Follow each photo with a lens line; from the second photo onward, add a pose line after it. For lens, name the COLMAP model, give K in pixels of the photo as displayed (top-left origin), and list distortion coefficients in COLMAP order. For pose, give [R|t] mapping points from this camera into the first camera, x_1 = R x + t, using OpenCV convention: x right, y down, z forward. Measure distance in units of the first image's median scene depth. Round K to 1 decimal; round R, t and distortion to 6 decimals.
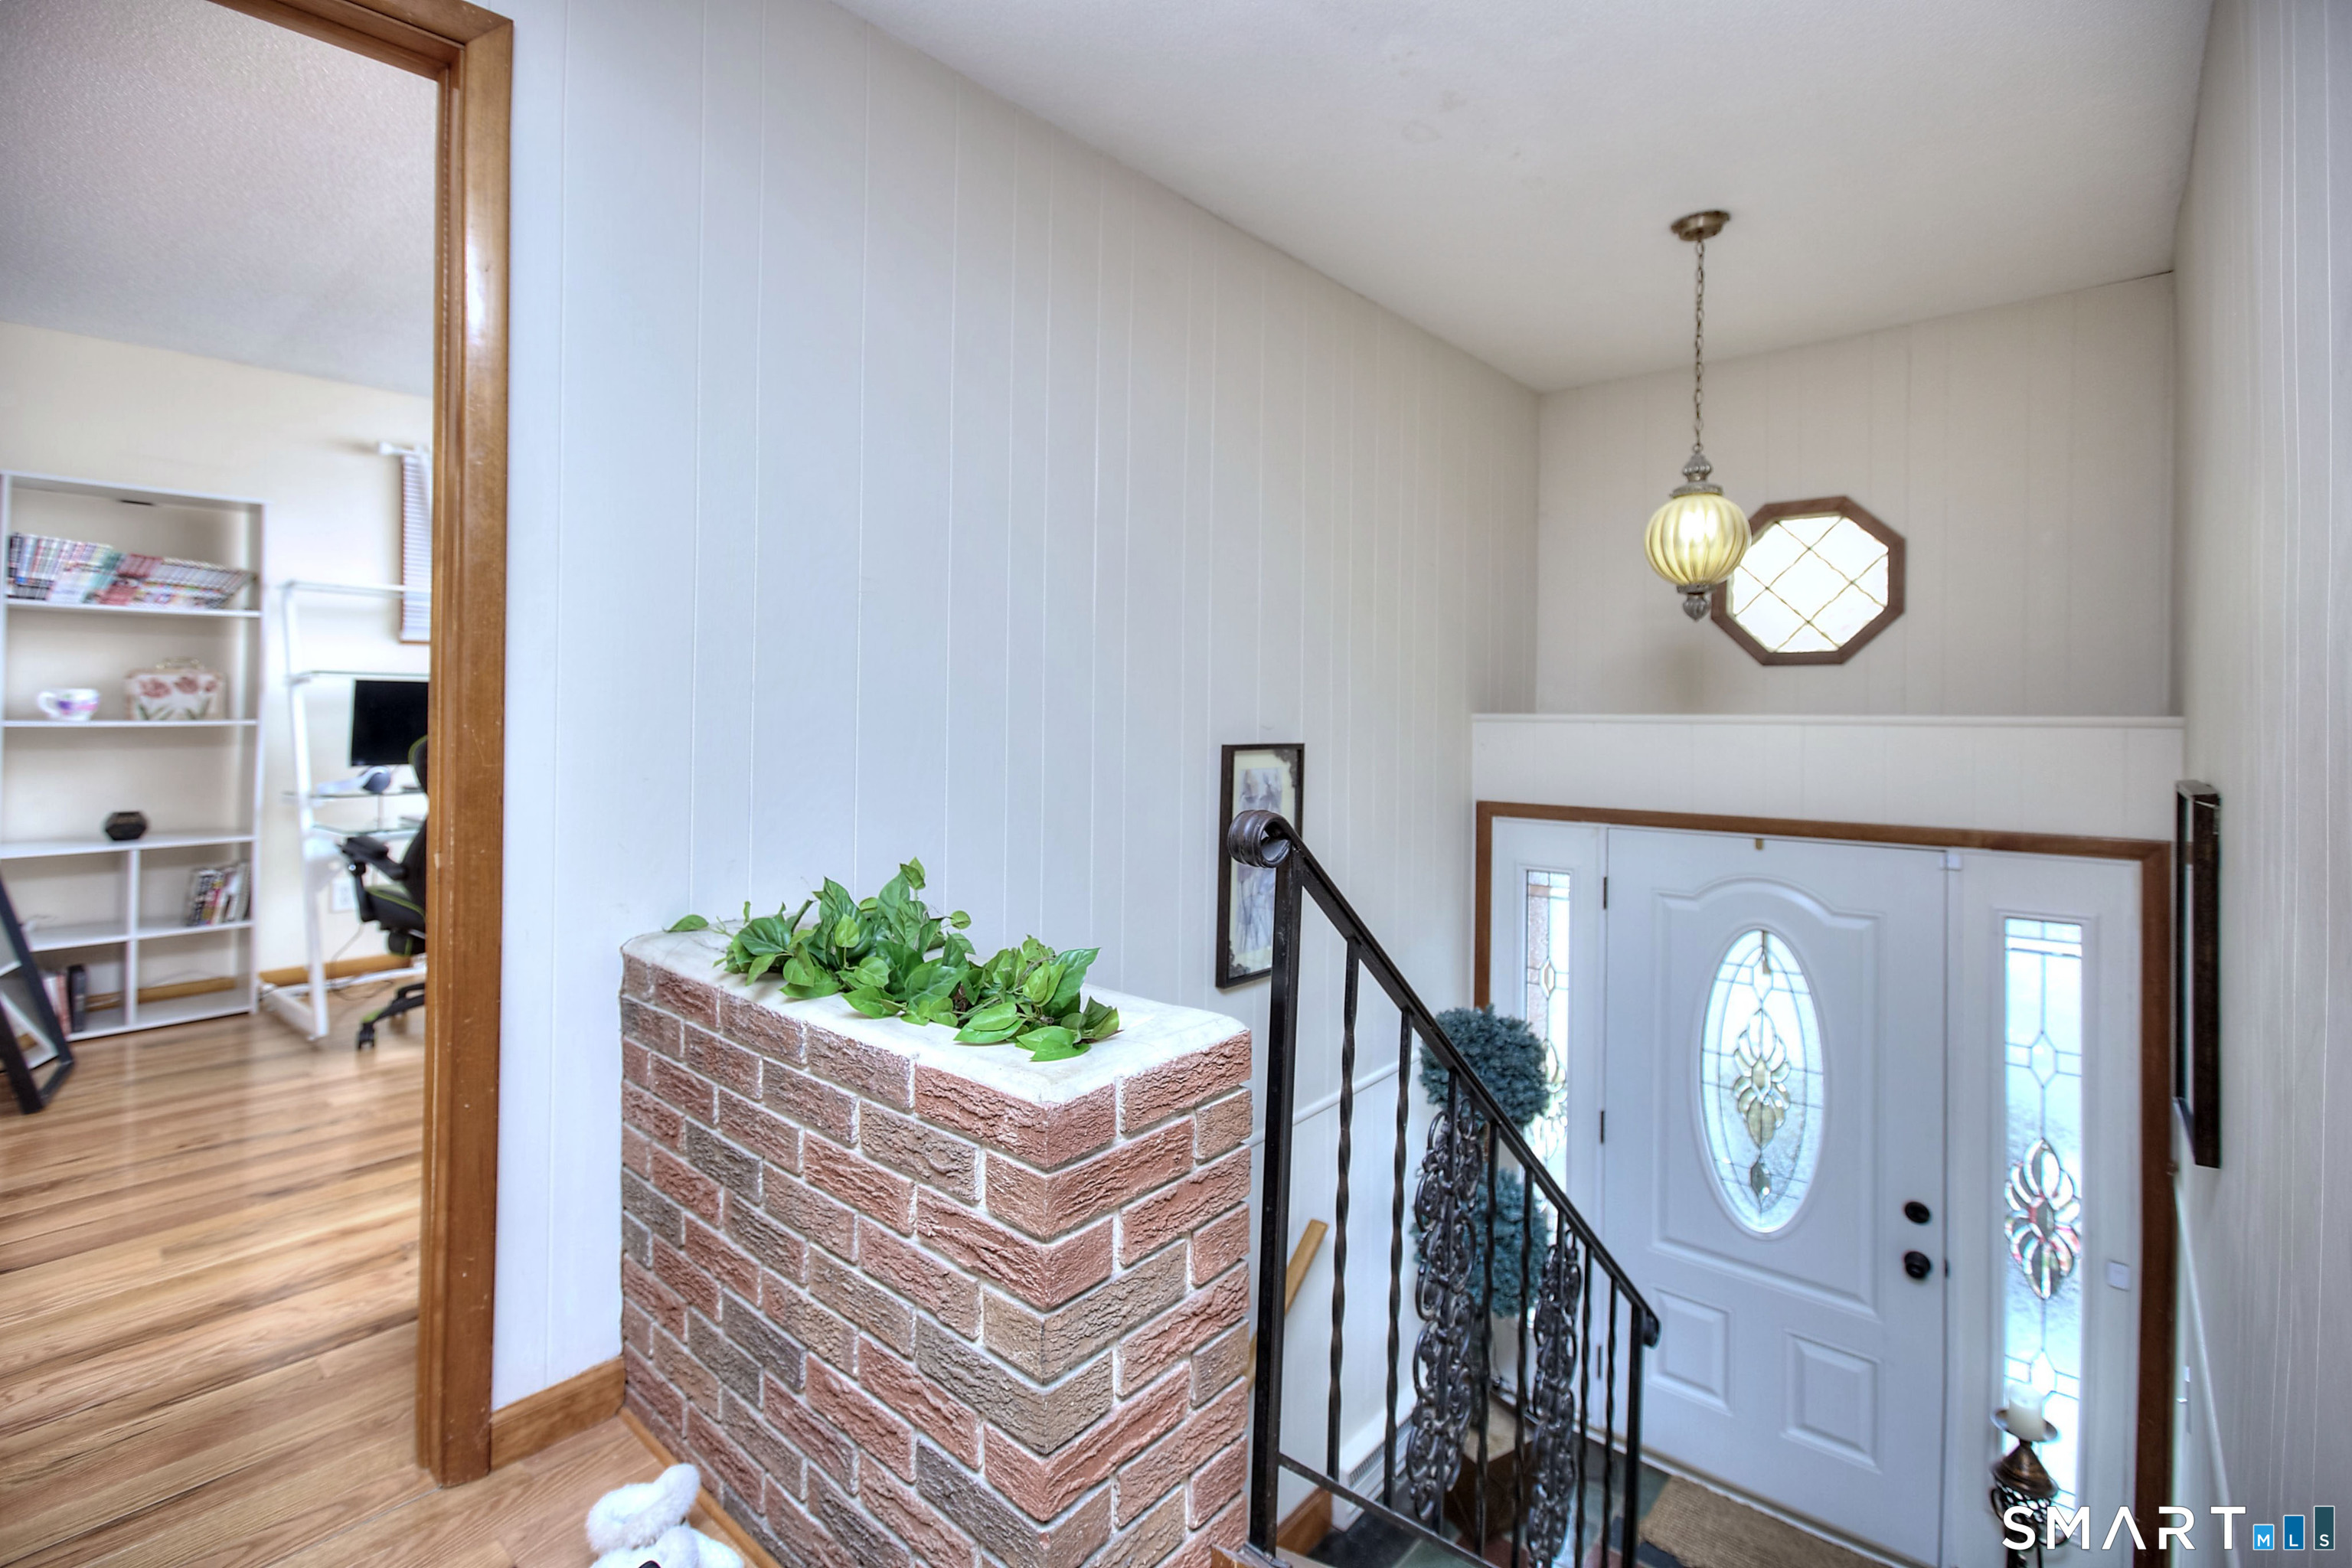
lens RADIAL K [[1084.5, 0, 1129.9], [0, 1084.5, 762.1], [0, 0, 1]] dist [-0.008843, 0.004339]
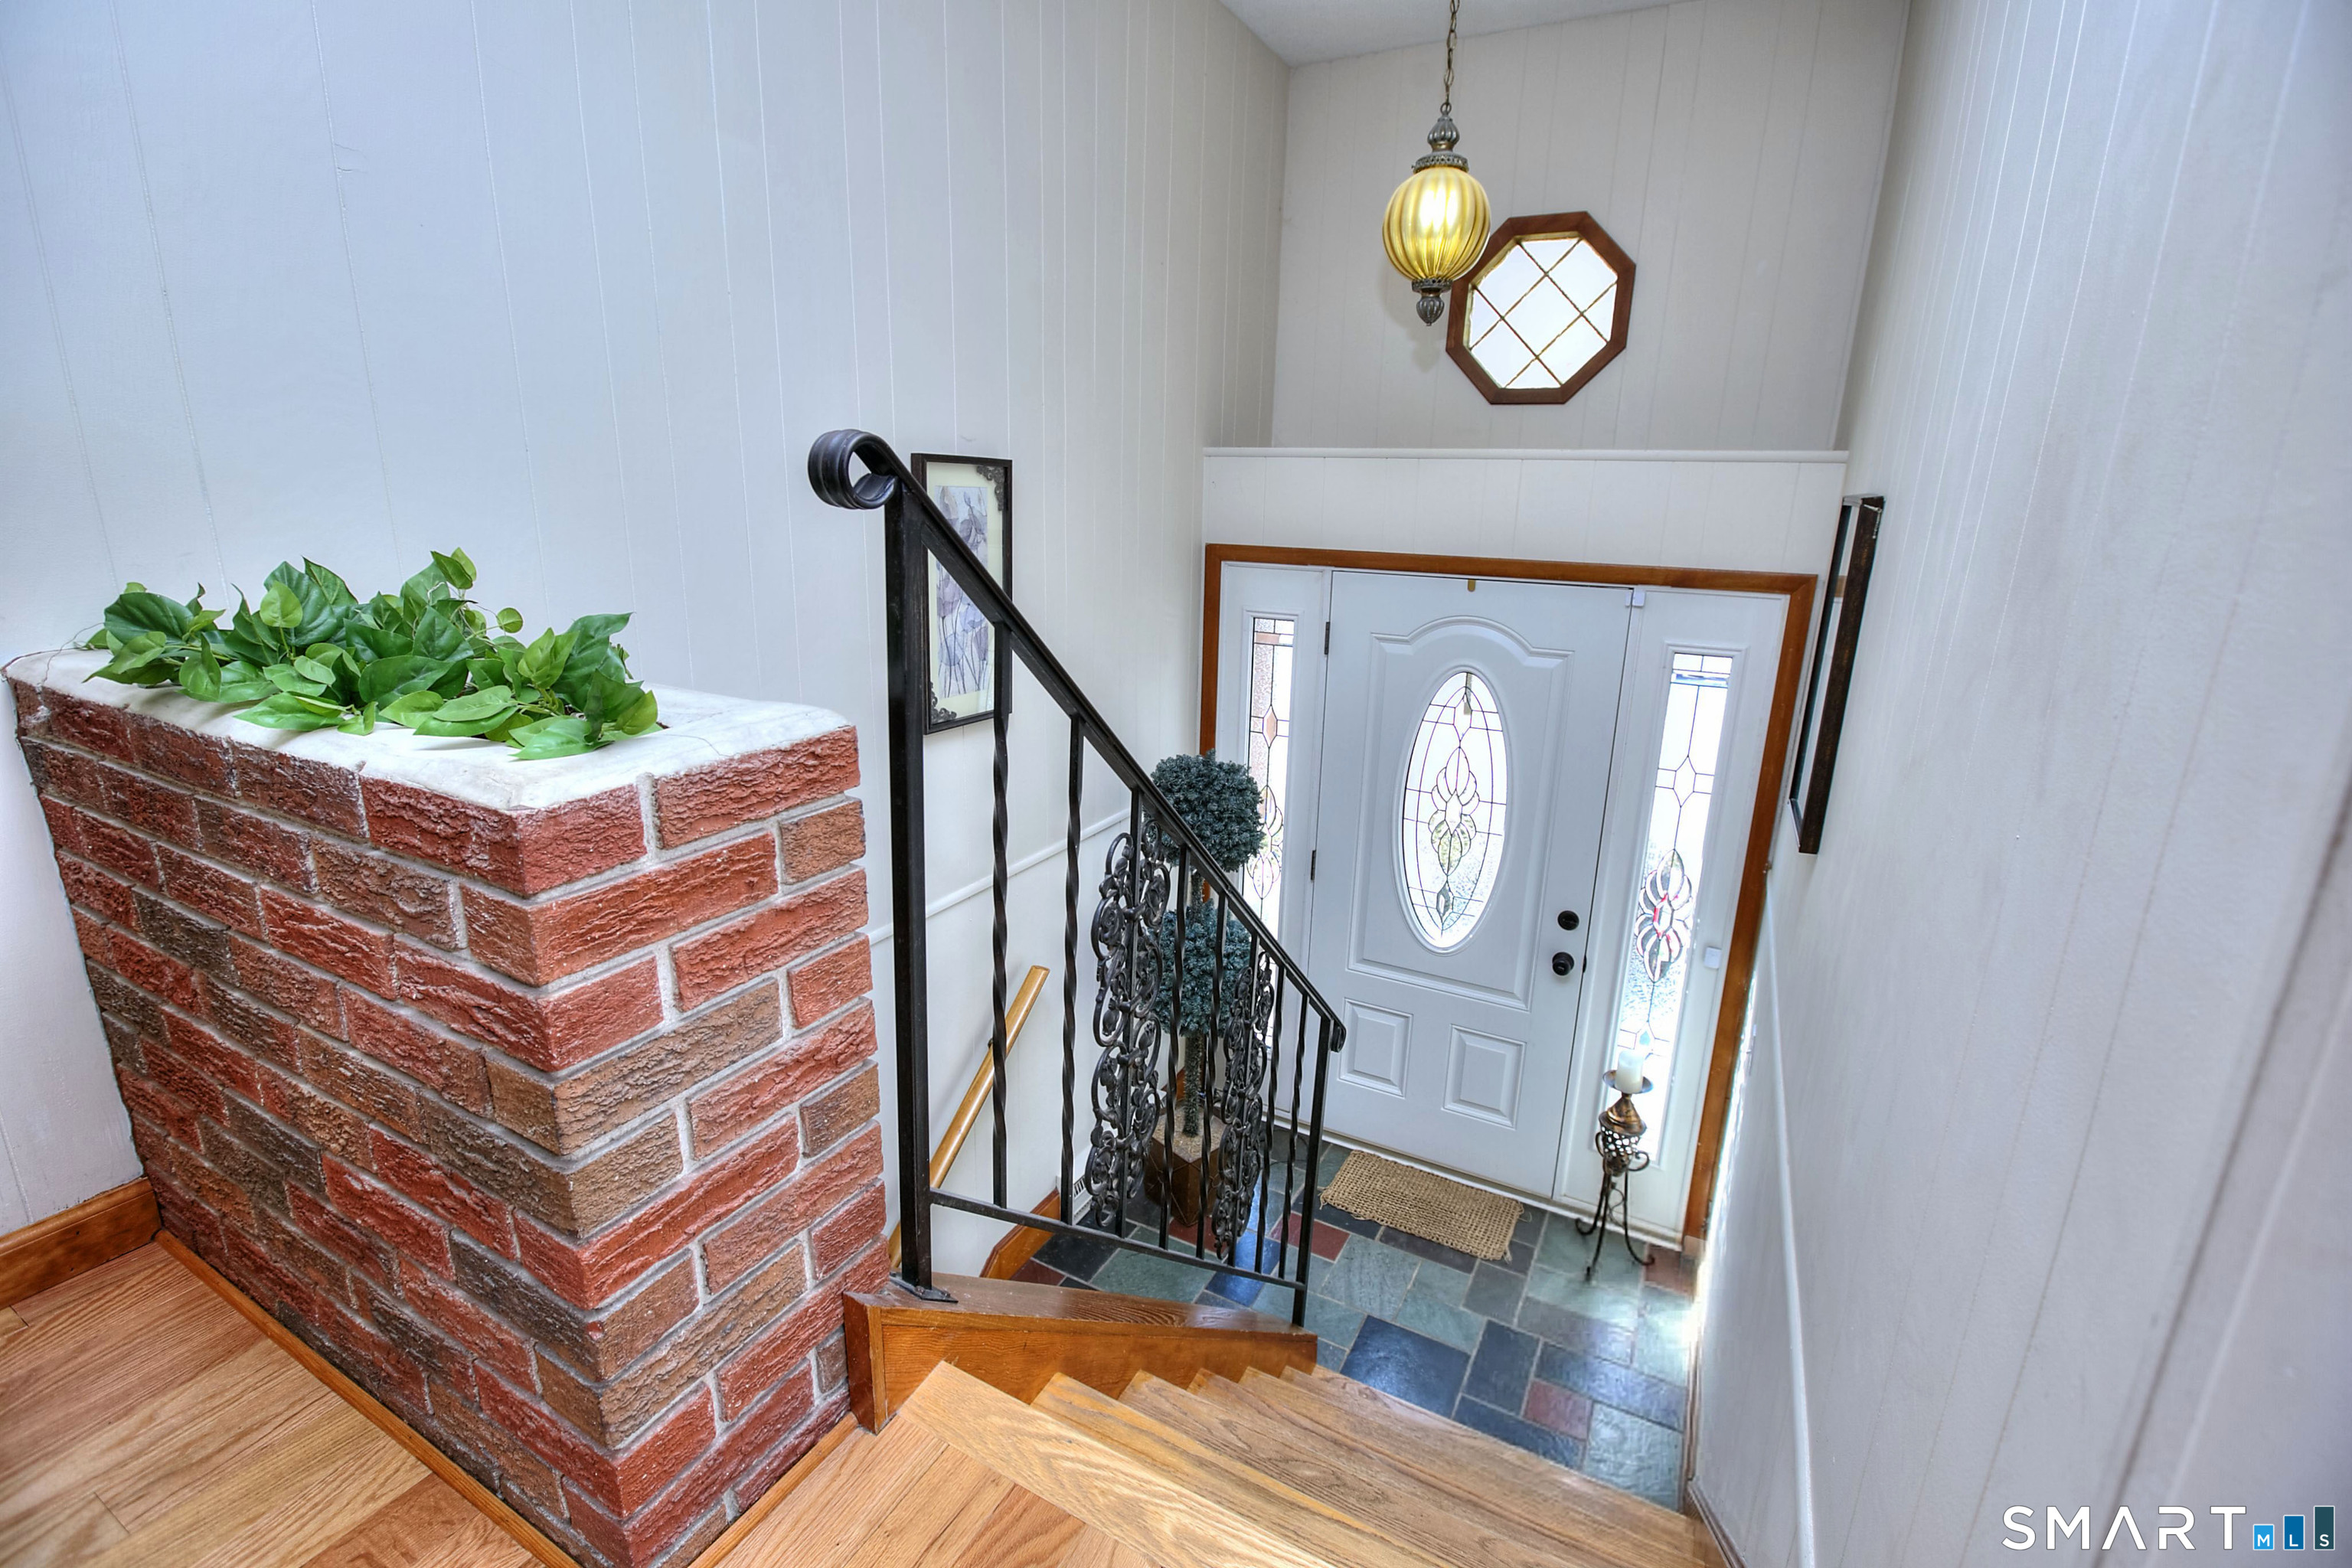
lens RADIAL K [[1084.5, 0, 1143.1], [0, 1084.5, 828.2], [0, 0, 1]] dist [-0.008843, 0.004339]
pose [[0.972525, -0.046695, 0.228066, 0.089951], [-0.014146, 0.966013, 0.258107, 0.077518], [-0.232367, -0.254242, 0.938811, 0.132864]]
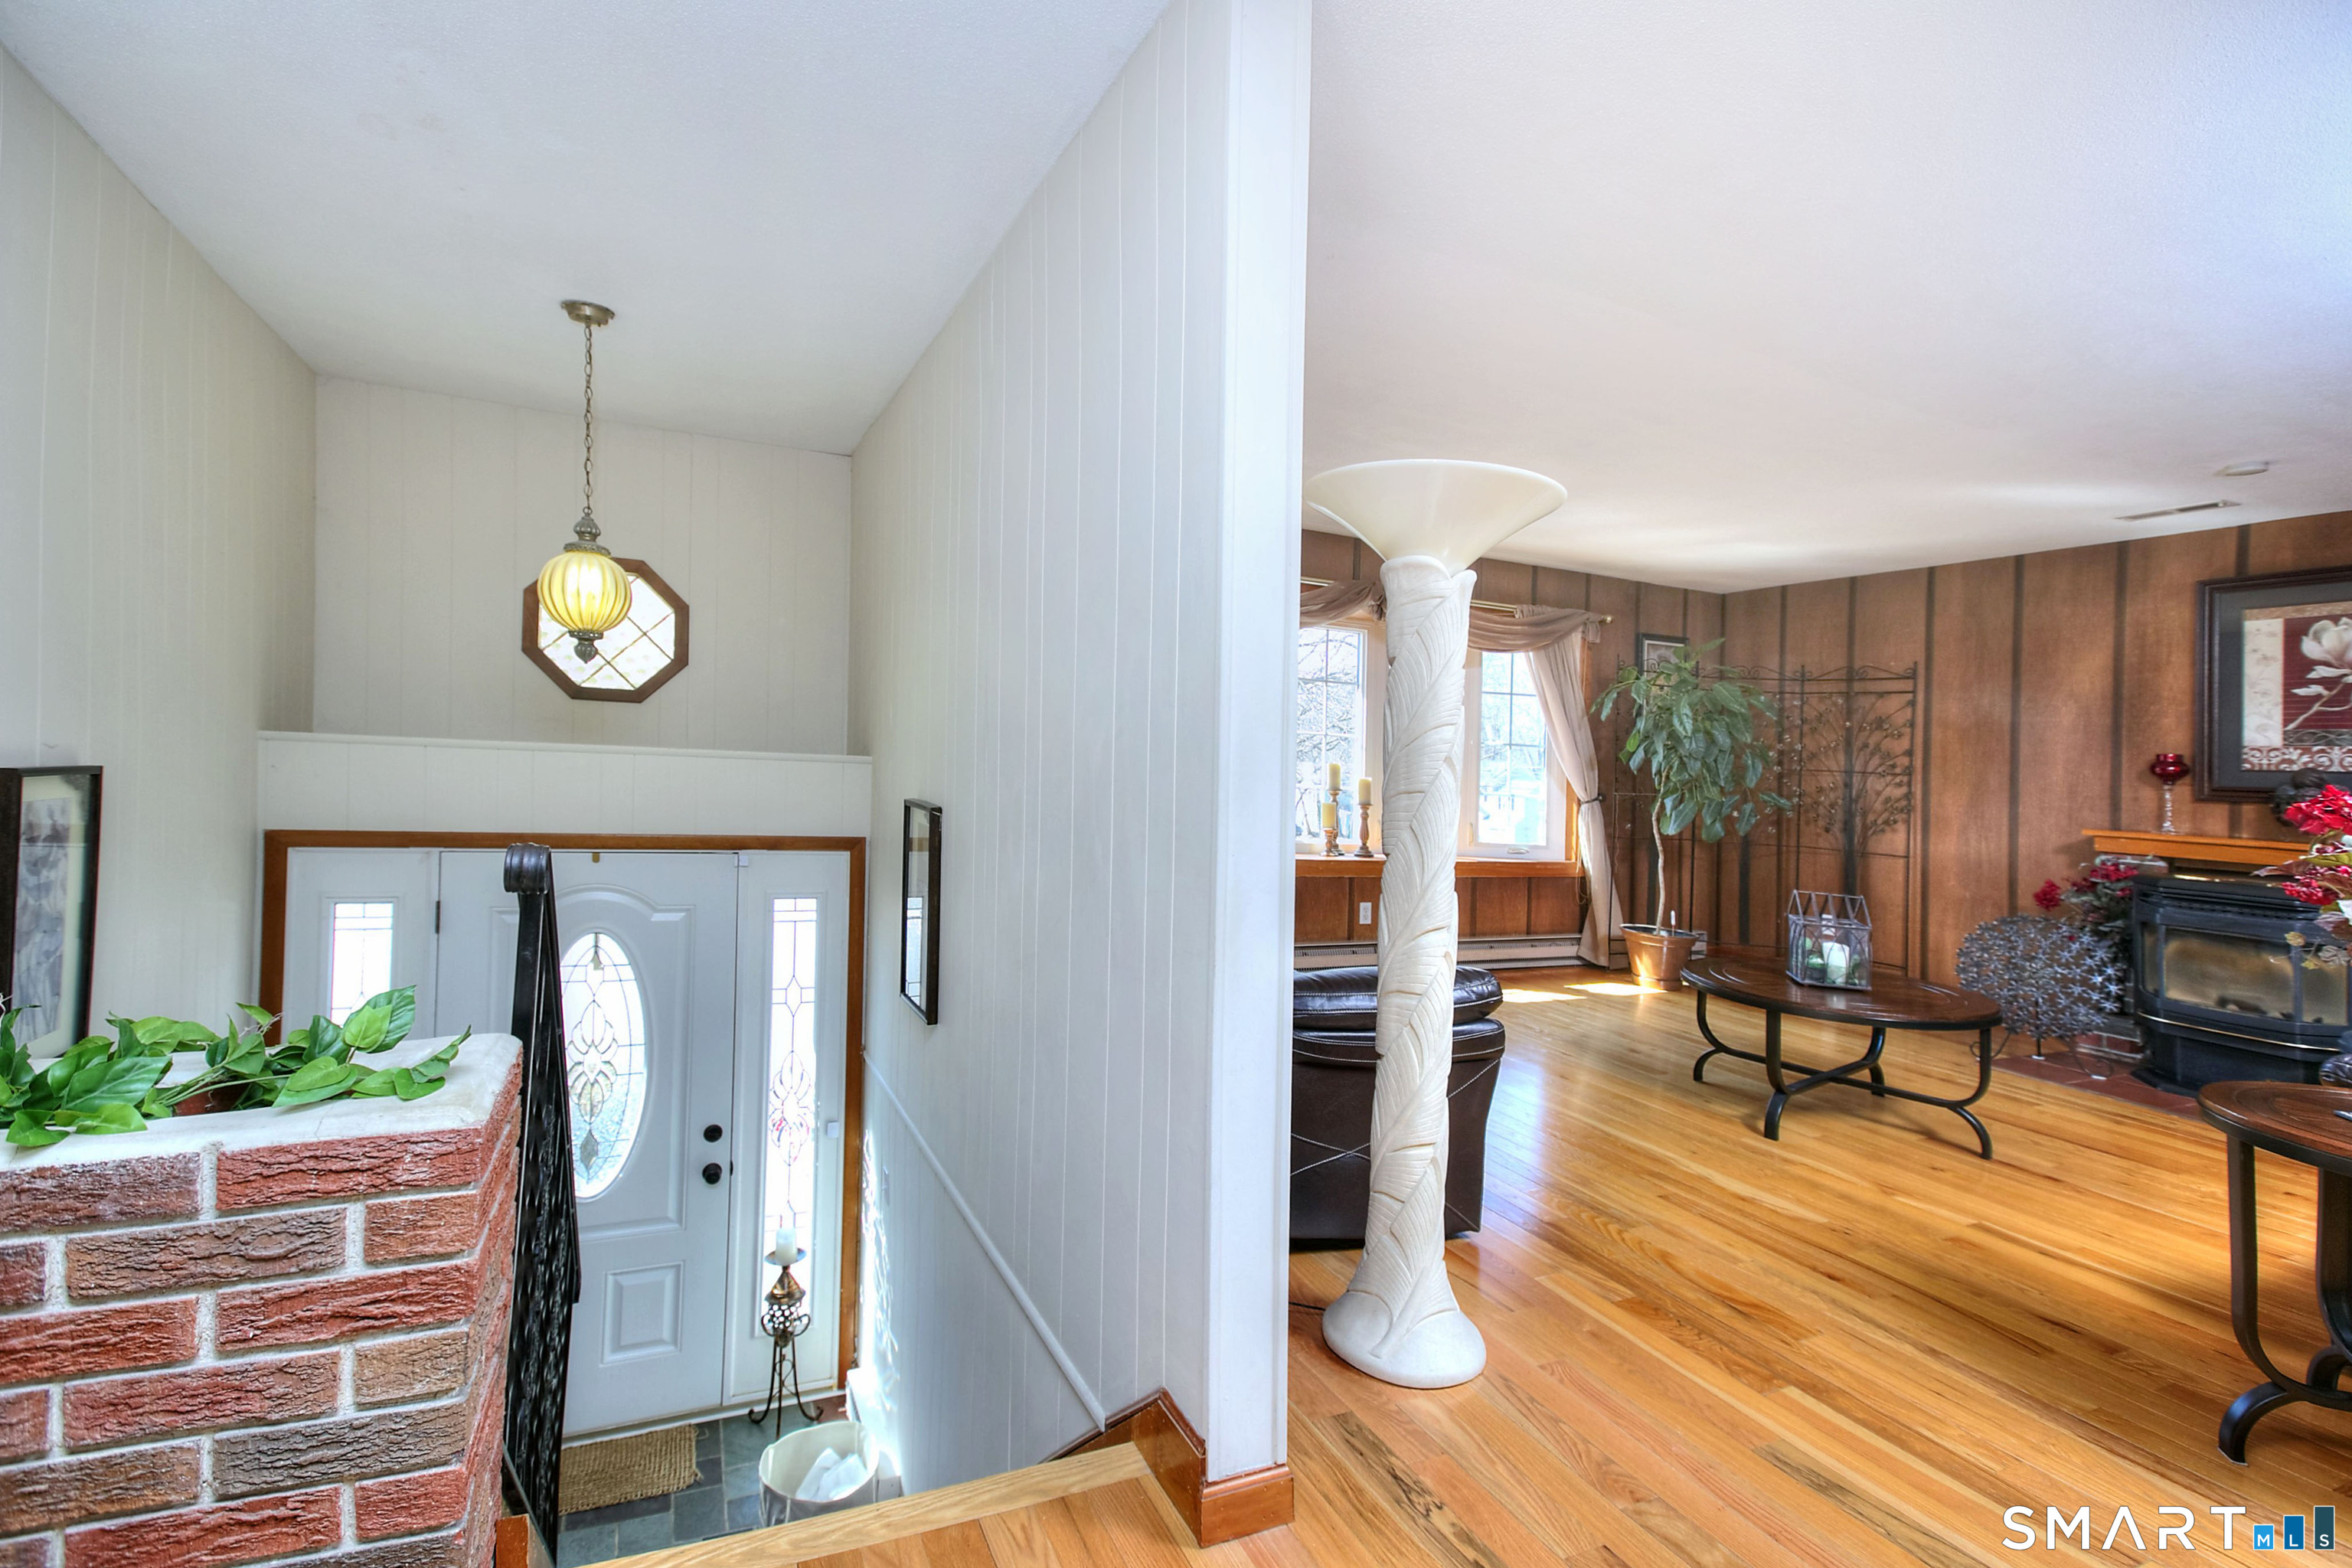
lens RADIAL K [[1084.5, 0, 1174.1], [0, 1084.5, 810.0], [0, 0, 1]] dist [-0.008843, 0.004339]
pose [[0.399857, -0.026675, 0.916189, -0.440878], [-0.001166, 0.999561, 0.029611, -0.017208], [-0.916577, -0.012908, 0.399651, -0.036206]]
